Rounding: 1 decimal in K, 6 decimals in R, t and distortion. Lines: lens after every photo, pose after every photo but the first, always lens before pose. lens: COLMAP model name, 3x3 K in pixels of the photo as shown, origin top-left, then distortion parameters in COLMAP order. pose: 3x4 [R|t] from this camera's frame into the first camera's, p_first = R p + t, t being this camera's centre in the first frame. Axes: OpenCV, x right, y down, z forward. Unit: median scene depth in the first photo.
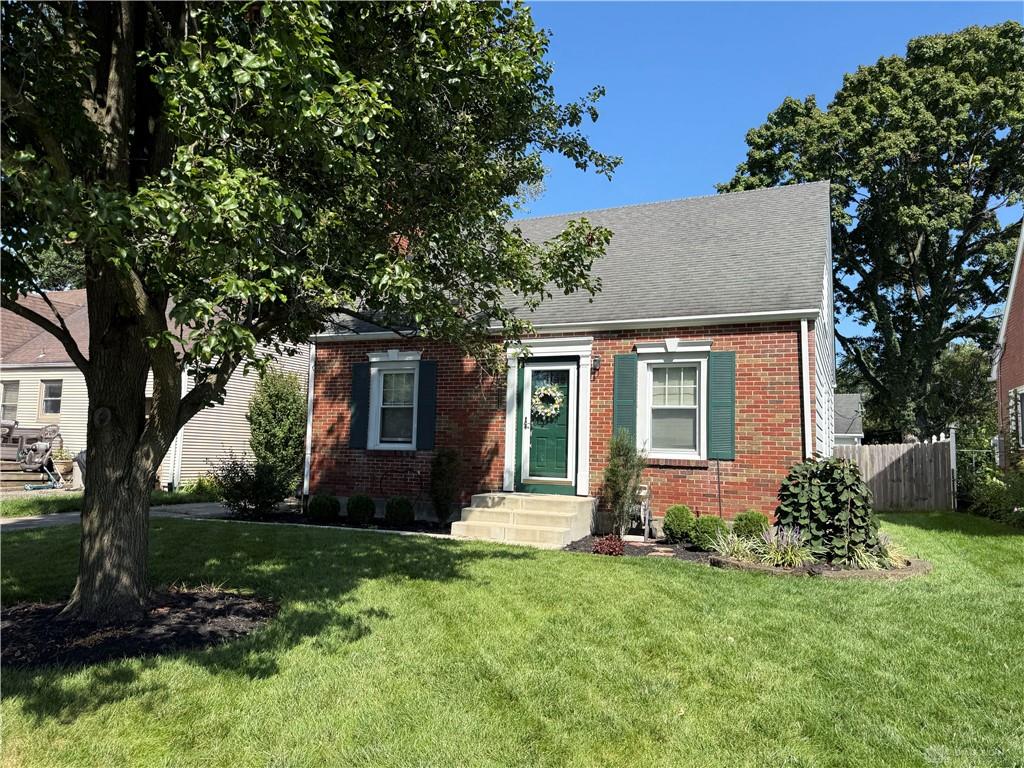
lens RADIAL K [[727.6, 0, 512.0], [0, 727.6, 384.0], [0, 0, 1]] dist [0.109516, -0.149866]
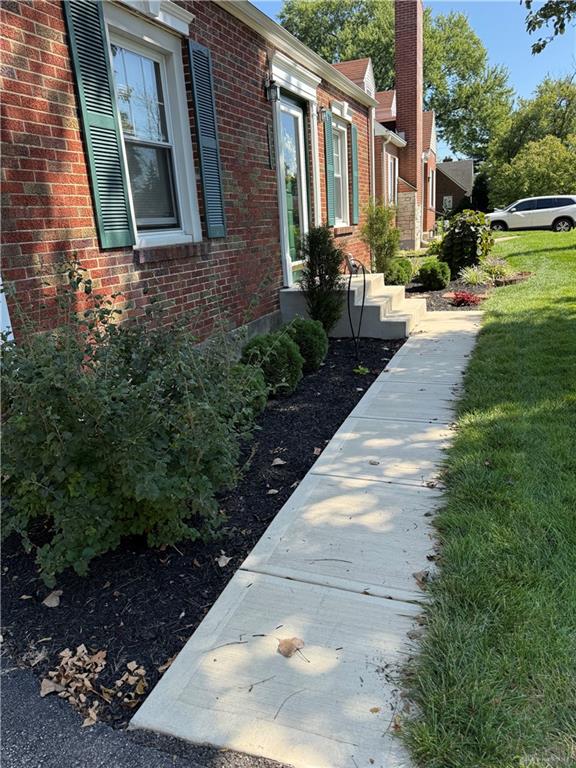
lens RADIAL K [[545.7, 0, 288.0], [0, 545.7, 384.0], [0, 0, 1]] dist [0.109516, -0.149866]
pose [[-0.068472, -0.316895, 0.945986, -0.582648], [-0.060359, 0.947790, 0.313131, 0.065714], [-0.995825, -0.035658, -0.084025, 1.052682]]
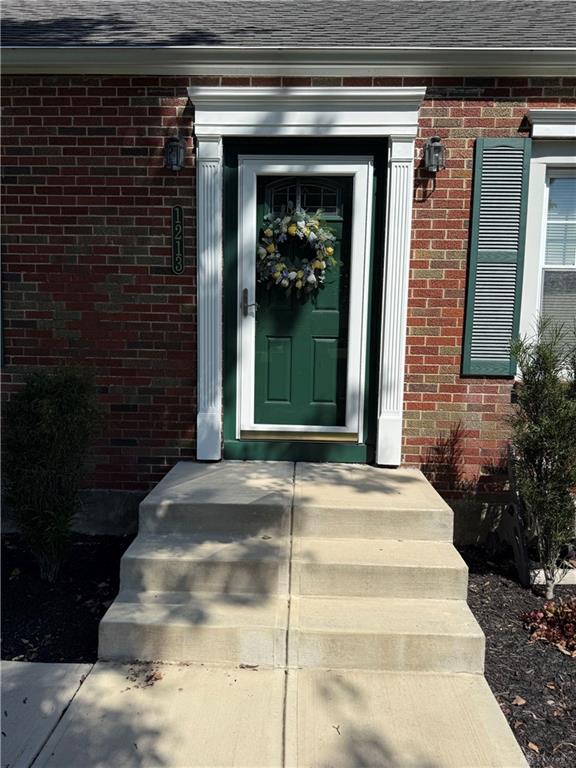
lens RADIAL K [[545.7, 0, 288.0], [0, 545.7, 384.0], [0, 0, 1]] dist [0.109516, -0.149866]
pose [[0.923498, -0.047554, 0.380644, -0.084571], [-0.026689, 0.981916, 0.187424, 0.039967], [-0.382673, -0.183245, 0.905529, 0.701346]]
